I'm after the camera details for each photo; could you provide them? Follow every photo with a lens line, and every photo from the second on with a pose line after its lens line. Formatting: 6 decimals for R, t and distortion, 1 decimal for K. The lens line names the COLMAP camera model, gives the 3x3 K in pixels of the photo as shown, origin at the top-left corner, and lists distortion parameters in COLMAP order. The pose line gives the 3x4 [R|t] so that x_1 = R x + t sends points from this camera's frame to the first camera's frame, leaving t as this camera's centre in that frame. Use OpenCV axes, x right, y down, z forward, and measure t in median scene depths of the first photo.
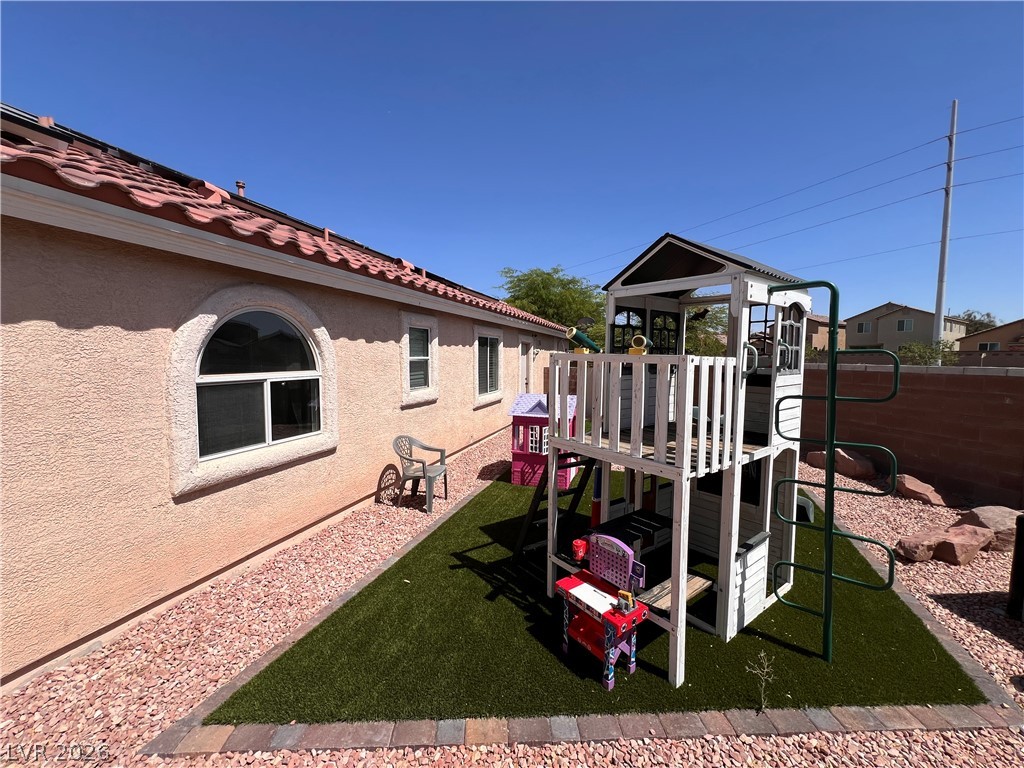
lens RADIAL K [[410.1, 0, 515.3], [0, 410.1, 378.2], [0, 0, 1]] dist [-0.001993, 0.000578]
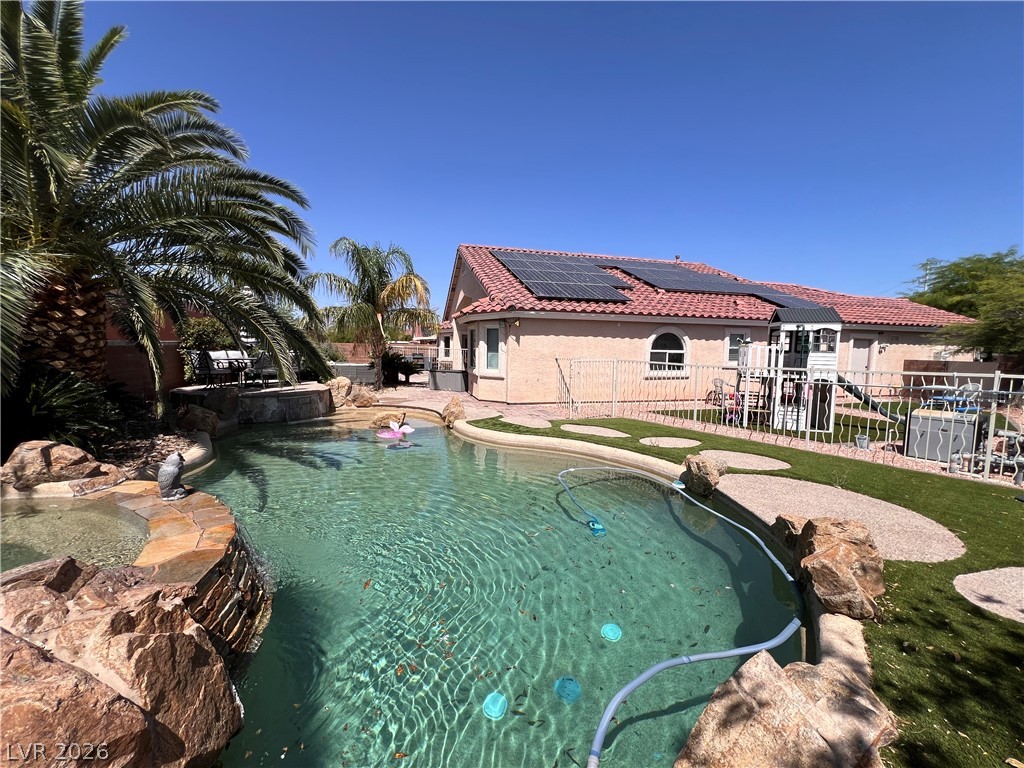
lens RADIAL K [[410.1, 0, 508.9], [0, 410.1, 382.7], [0, 0, 1]] dist [-0.001993, 0.000578]
pose [[0.544159, 0.081924, -0.834973, 1.261980], [-0.061182, 0.996446, 0.057894, 0.113878], [0.836748, 0.019581, 0.547238, -1.608049]]
